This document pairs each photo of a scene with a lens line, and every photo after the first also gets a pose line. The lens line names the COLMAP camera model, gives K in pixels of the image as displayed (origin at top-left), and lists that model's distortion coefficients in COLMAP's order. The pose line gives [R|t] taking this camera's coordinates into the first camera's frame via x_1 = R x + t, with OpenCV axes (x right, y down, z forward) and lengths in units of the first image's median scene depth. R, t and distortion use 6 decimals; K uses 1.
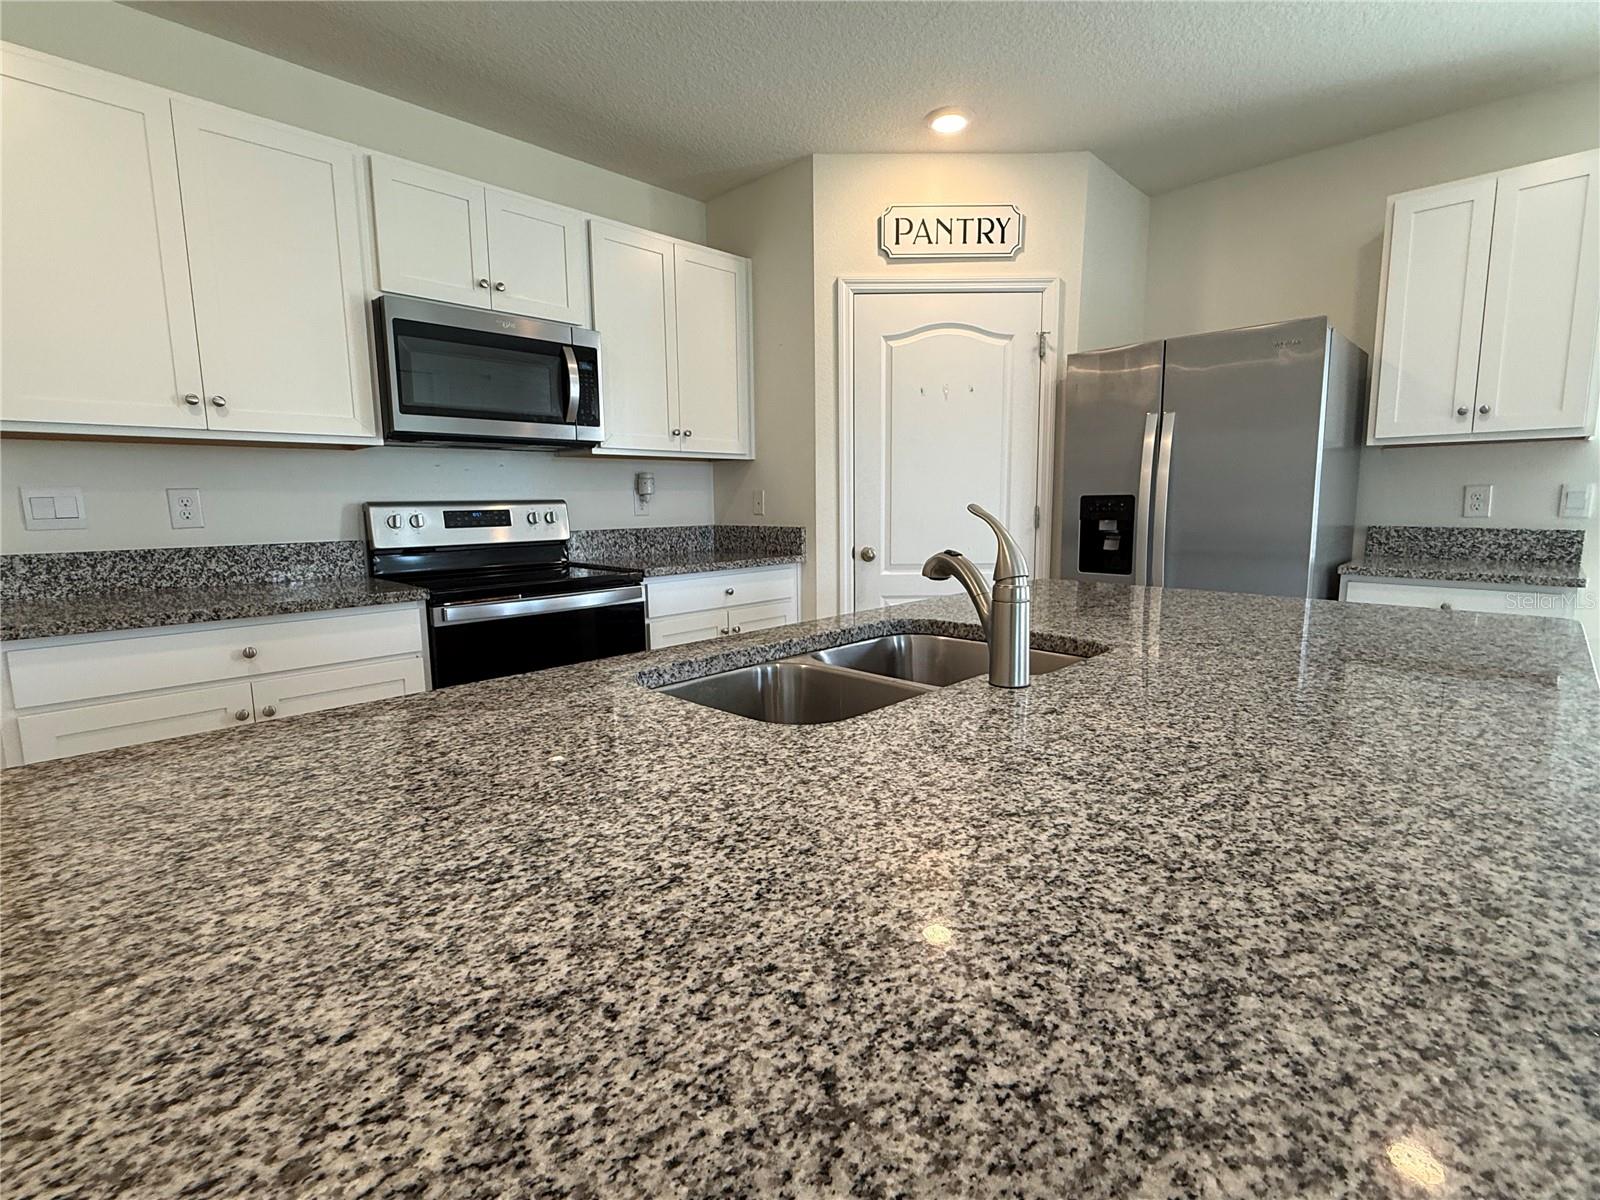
lens RADIAL K [[748.4, 0, 800.0], [0, 748.4, 600.0], [0, 0, 1]] dist [0.000218, 0.000111]
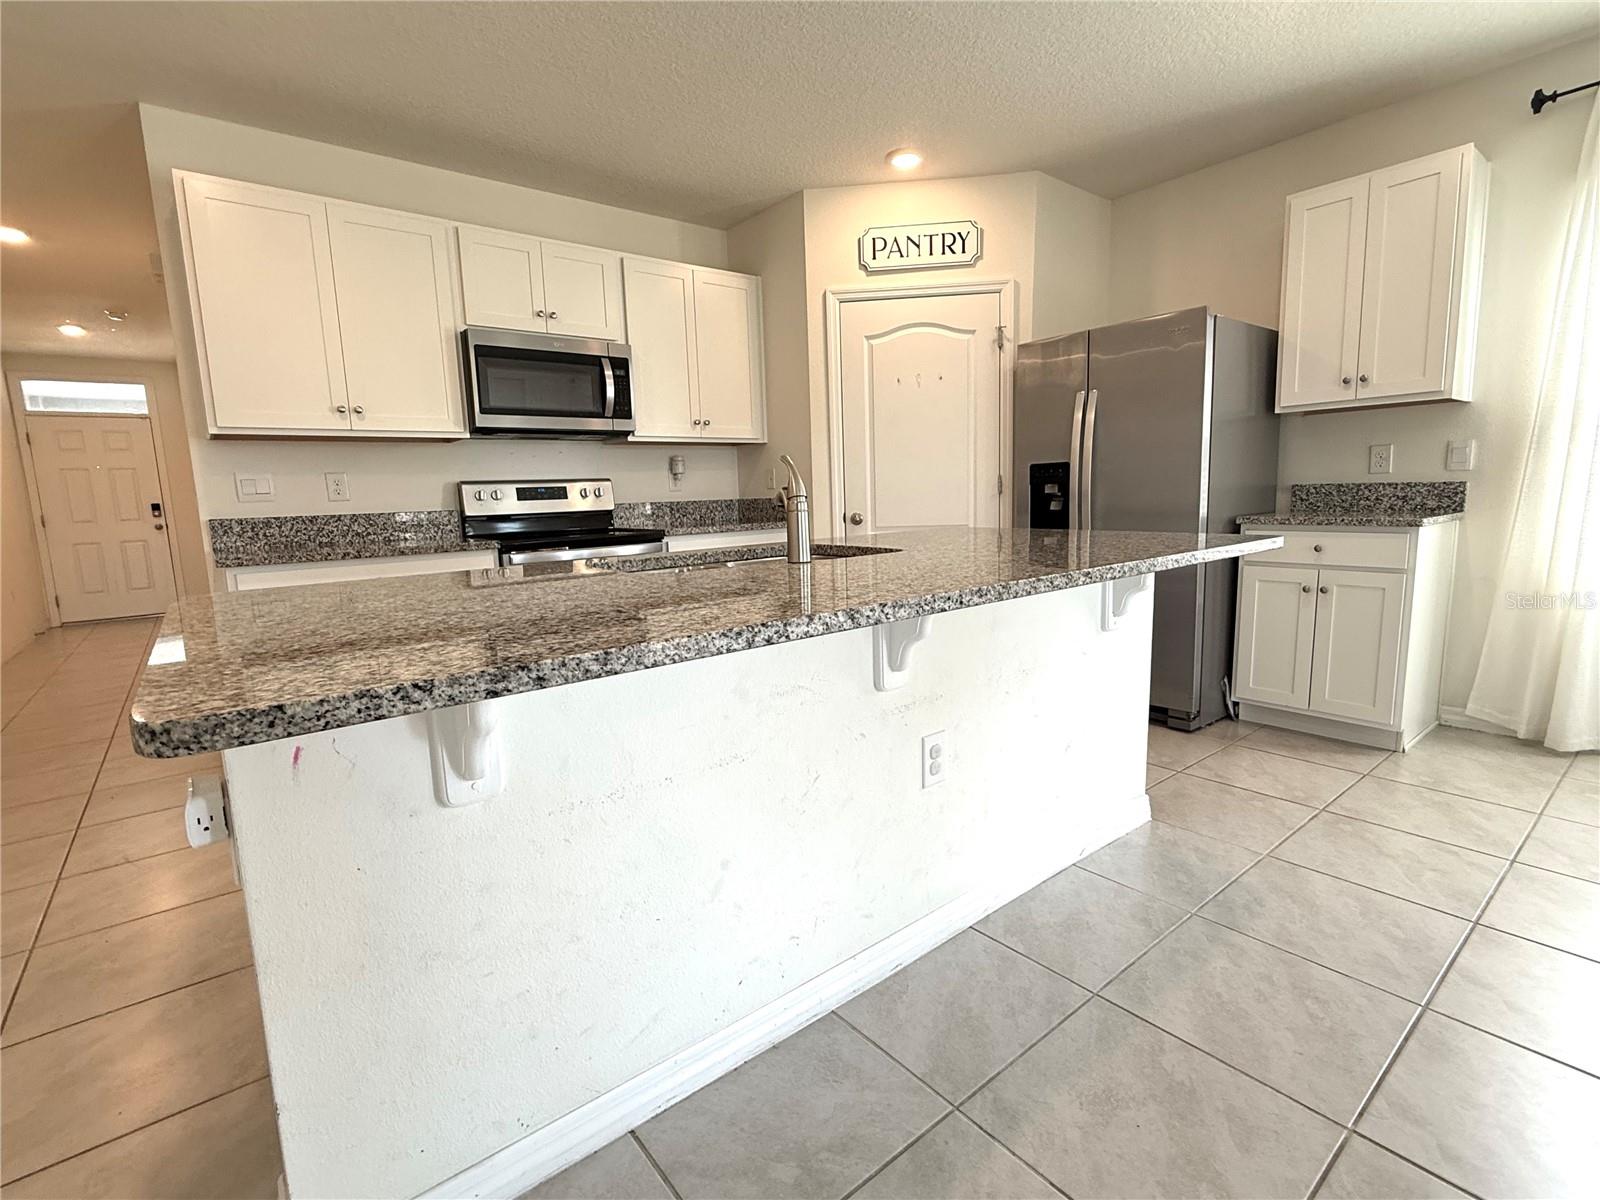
lens RADIAL K [[748.1, 0, 802.5], [0, 748.1, 596.9], [0, 0, 1]] dist [0.000589, 0.000839]
pose [[0.992312, -0.004325, -0.123688, 0.178409], [0.005319, 0.999956, 0.007703, 0.063470], [0.123650, -0.008302, 0.992291, -0.234731]]
